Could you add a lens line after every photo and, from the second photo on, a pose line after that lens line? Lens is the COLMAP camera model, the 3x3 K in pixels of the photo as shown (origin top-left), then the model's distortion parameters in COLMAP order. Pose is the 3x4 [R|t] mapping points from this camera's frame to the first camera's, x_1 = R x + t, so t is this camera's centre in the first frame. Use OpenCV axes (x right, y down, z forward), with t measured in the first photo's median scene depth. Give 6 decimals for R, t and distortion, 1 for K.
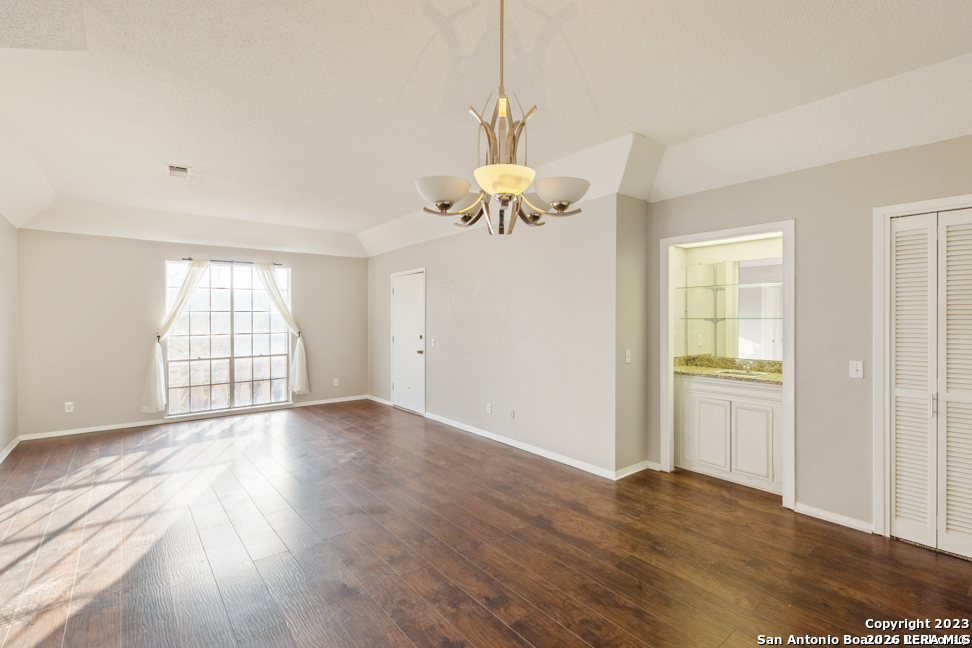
lens RADIAL K [[448.2, 0, 490.9], [0, 448.2, 319.9], [0, 0, 1]] dist [-0.003346, -0.001081]
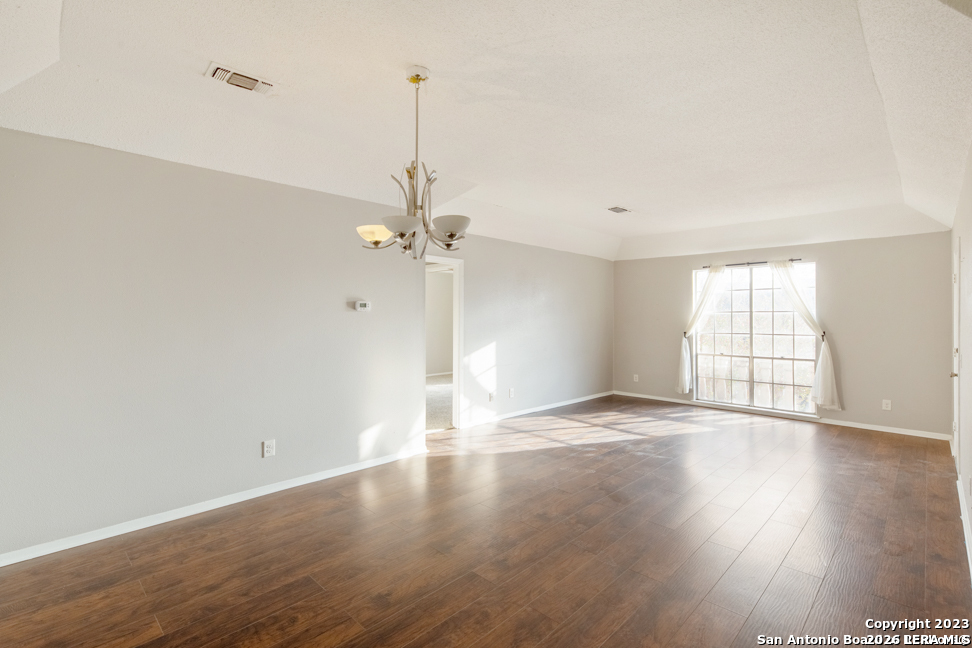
lens RADIAL K [[448.5, 0, 470.8], [0, 448.5, 305.3], [0, 0, 1]] dist [-0.006922, -0.000652]
pose [[0.085482, -0.020079, -0.996137, 0.408663], [-0.013217, 0.999686, -0.021285, -0.003379], [0.996252, 0.014986, 0.085190, 0.286137]]
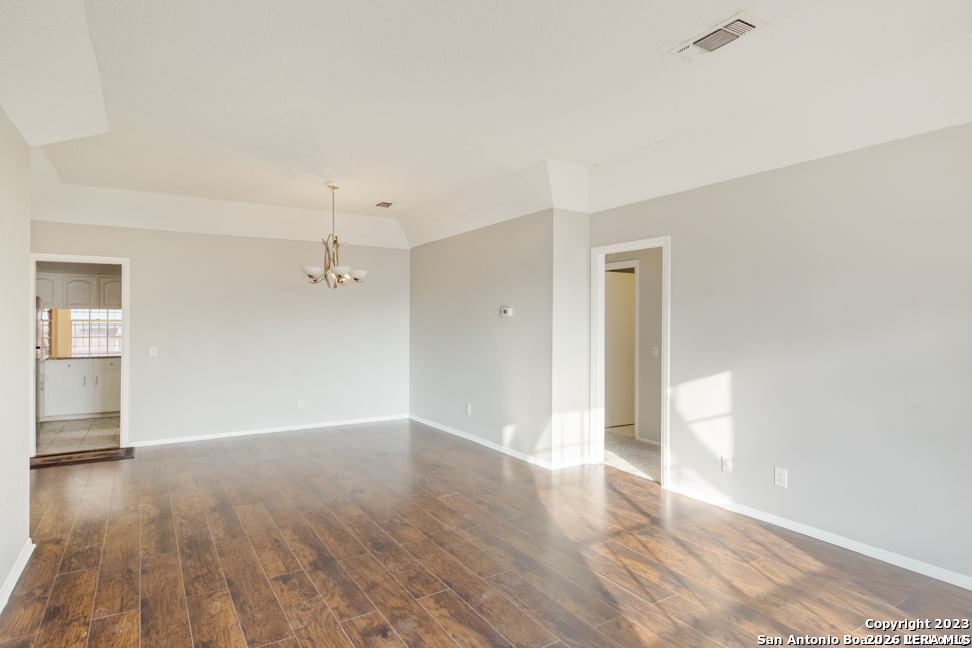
lens RADIAL K [[533.4, 0, 476.0], [0, 533.4, 309.0], [0, 0, 1]] dist [0.001964, -0.000564]
pose [[-0.990512, 0.003549, 0.137377, -0.336170], [0.001262, 0.999859, -0.016730, -0.005196], [-0.137417, -0.016398, -0.990378, 1.085431]]
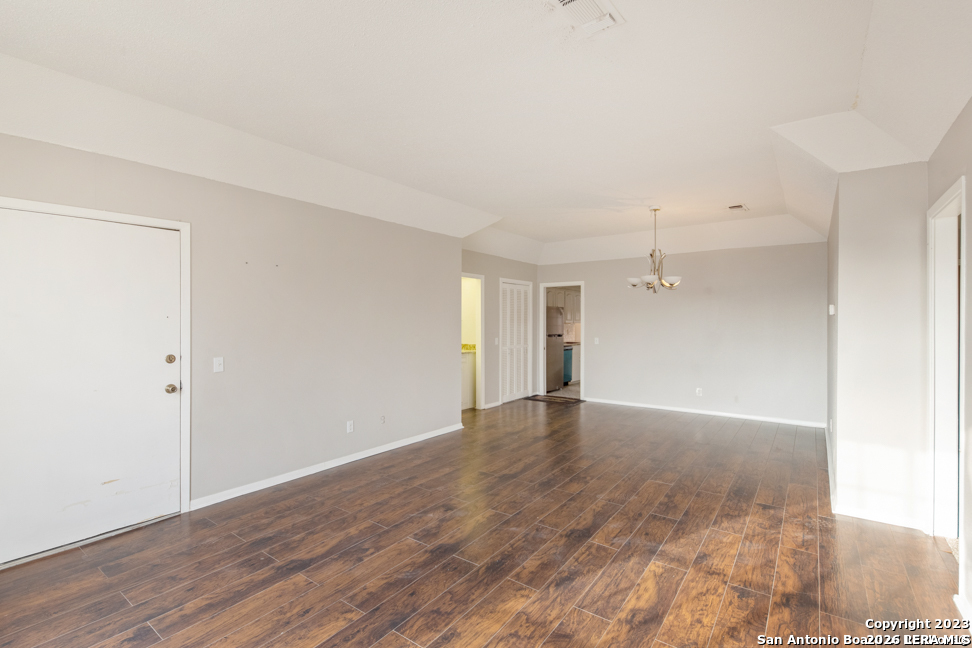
lens RADIAL K [[437.4, 0, 484.8], [0, 437.4, 320.9], [0, 0, 1]] dist [-0.001572, -0.000935]
pose [[-0.246926, -0.001292, 0.969033, -0.728526], [0.004533, 0.999987, 0.002488, -0.004212], [-0.969024, 0.005007, -0.246917, 0.797990]]
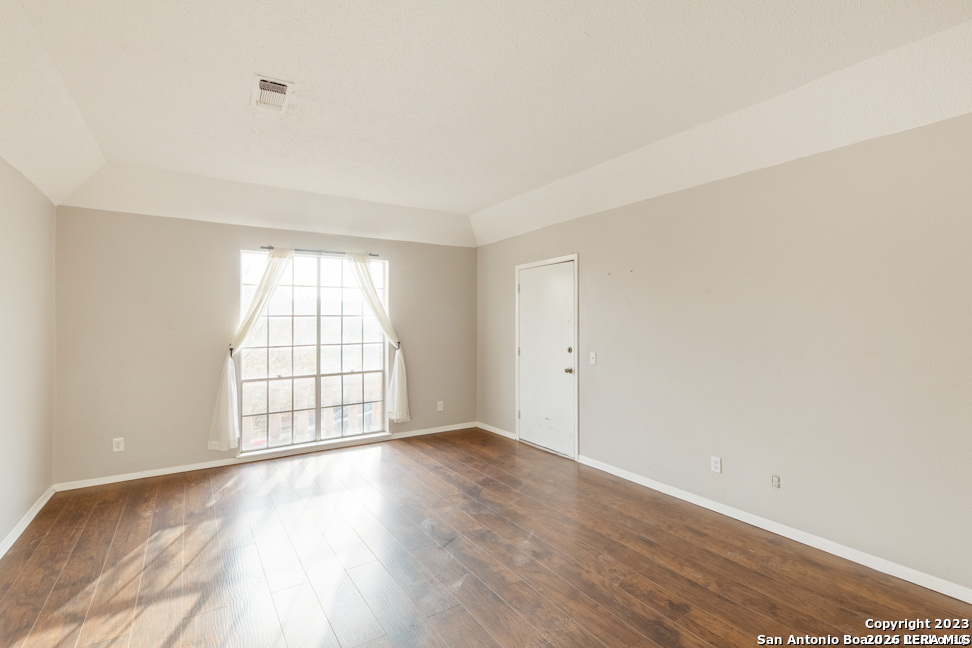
lens RADIAL K [[450.4, 0, 486.6], [0, 450.4, 314.0], [0, 0, 1]] dist [0.001137, -0.000054]
pose [[0.994687, -0.004478, -0.102845, -0.219174], [0.002058, 0.999719, -0.023632, -0.003135], [0.102922, 0.023295, 0.994417, 0.266338]]
